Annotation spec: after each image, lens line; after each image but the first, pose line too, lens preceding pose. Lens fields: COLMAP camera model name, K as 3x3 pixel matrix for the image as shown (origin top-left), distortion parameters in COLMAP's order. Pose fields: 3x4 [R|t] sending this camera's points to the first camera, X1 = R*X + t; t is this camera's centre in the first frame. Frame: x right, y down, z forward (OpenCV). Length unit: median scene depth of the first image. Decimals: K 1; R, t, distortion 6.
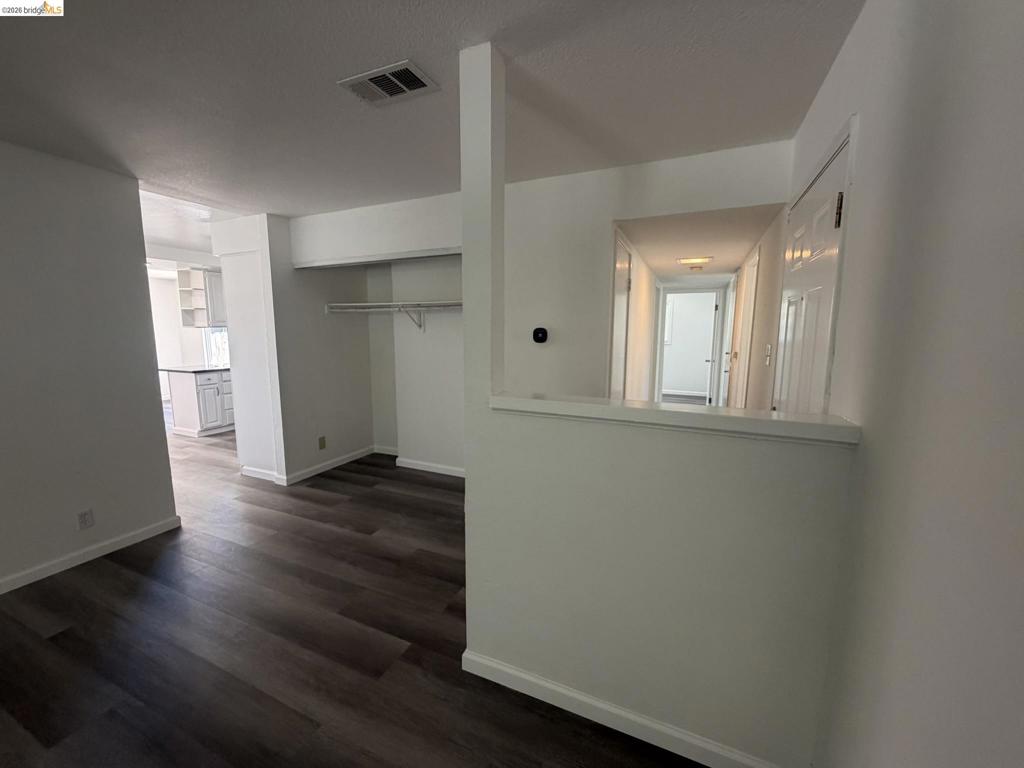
lens RADIAL K [[409.8, 0, 510.8], [0, 409.8, 388.1], [0, 0, 1]] dist [0.001093, 0.000142]
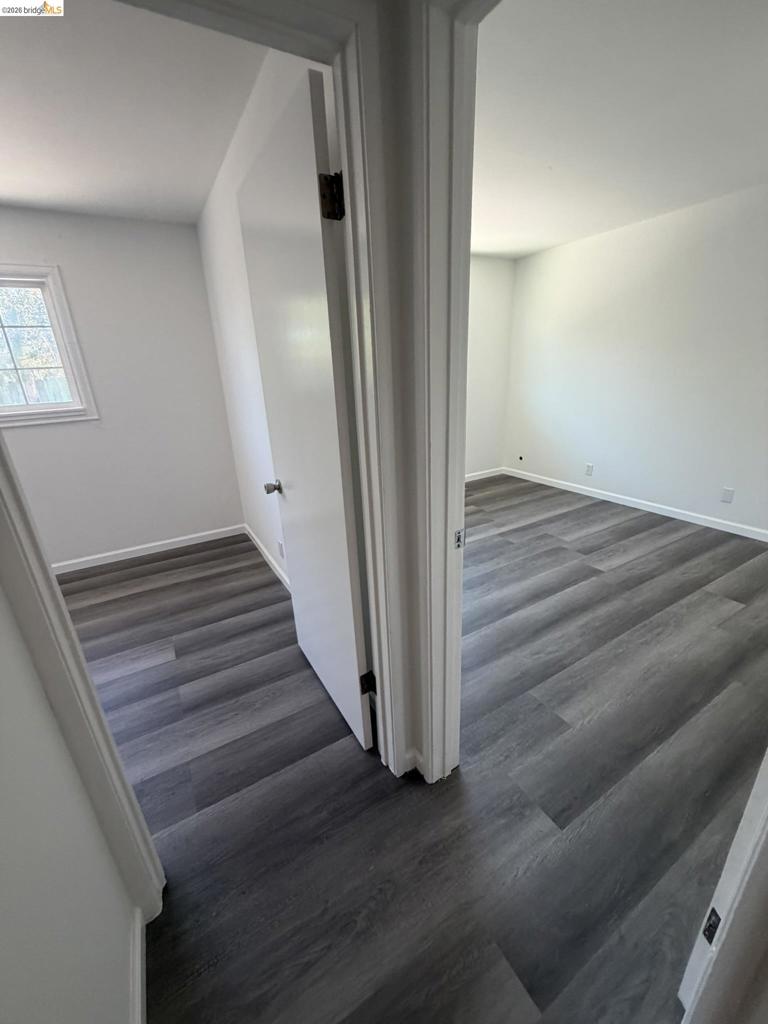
lens RADIAL K [[409.8, 0, 383.8], [0, 409.8, 509.4], [0, 0, 1]] dist [0.001093, 0.000142]
pose [[0.582073, -0.305362, 0.753621, 0.564276], [0.167192, 0.951950, 0.256590, -0.188144], [-0.795762, -0.023355, 0.605158, 1.384176]]
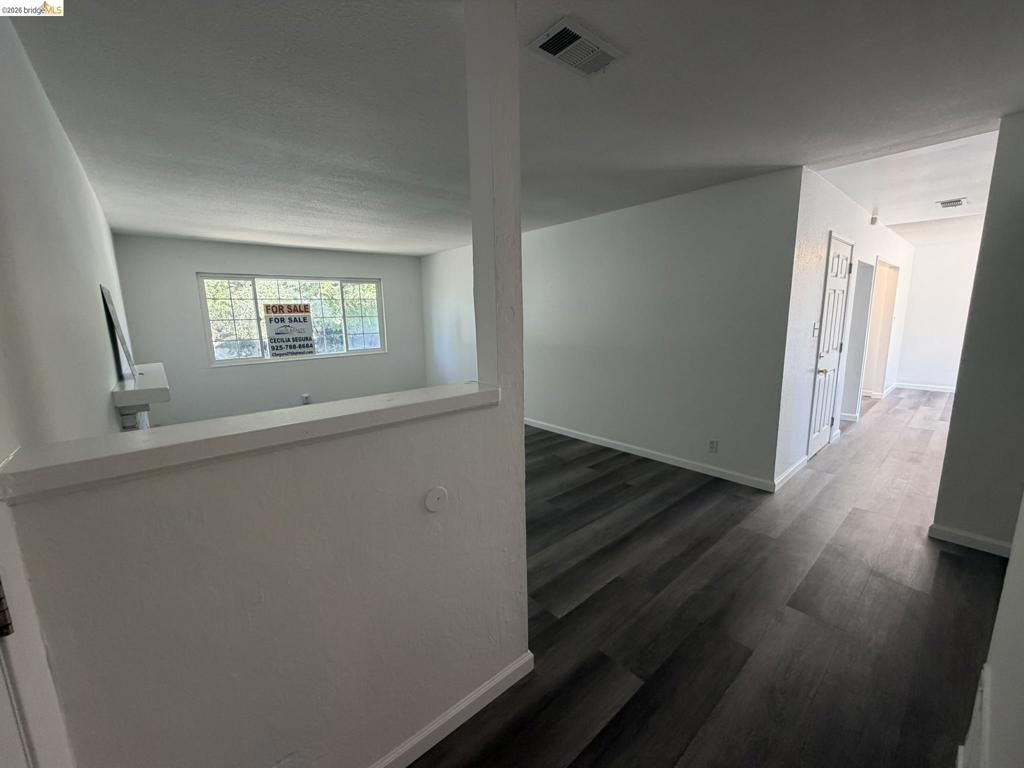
lens RADIAL K [[409.8, 0, 510.3], [0, 409.8, 386.9], [0, 0, 1]] dist [0.001093, 0.000142]
pose [[-0.425503, 0.165011, -0.889786, 0.289770], [-0.110039, 0.966505, 0.231860, -0.076021], [0.898242, 0.196568, -0.393093, 0.544722]]
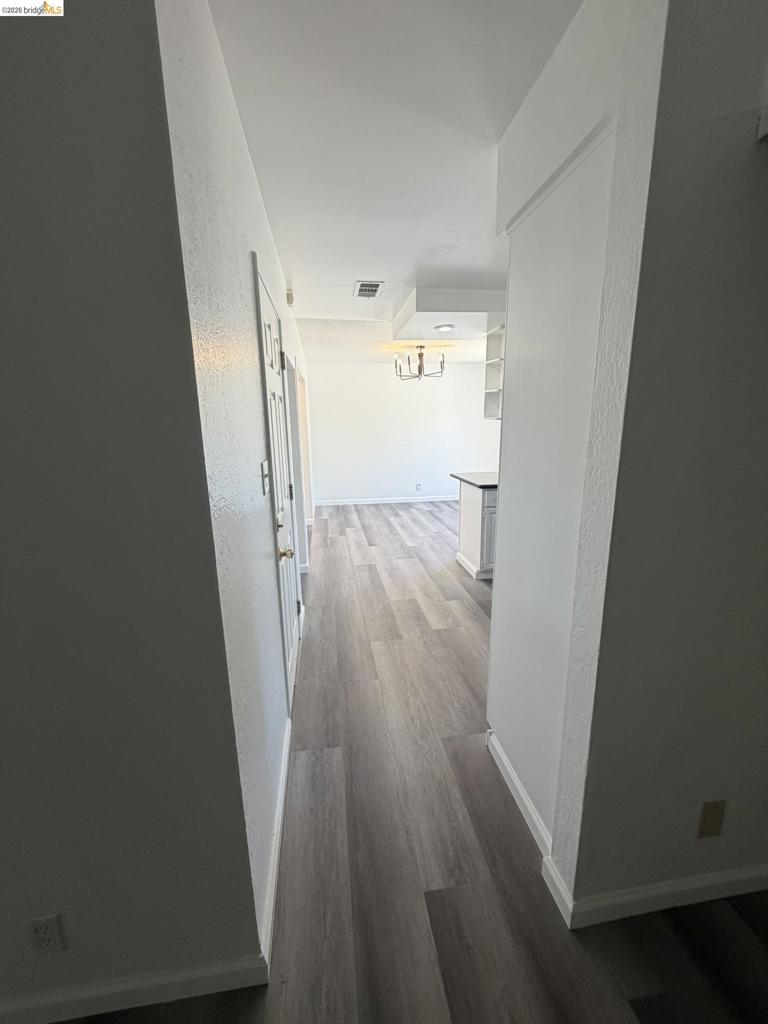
lens RADIAL K [[409.8, 0, 382.3], [0, 409.8, 508.8], [0, 0, 1]] dist [0.001093, 0.000142]
pose [[0.528222, 0.167775, -0.832366, -0.377915], [-0.105070, 0.985666, 0.131997, -0.095582], [0.842580, 0.017733, 0.538279, 0.642951]]
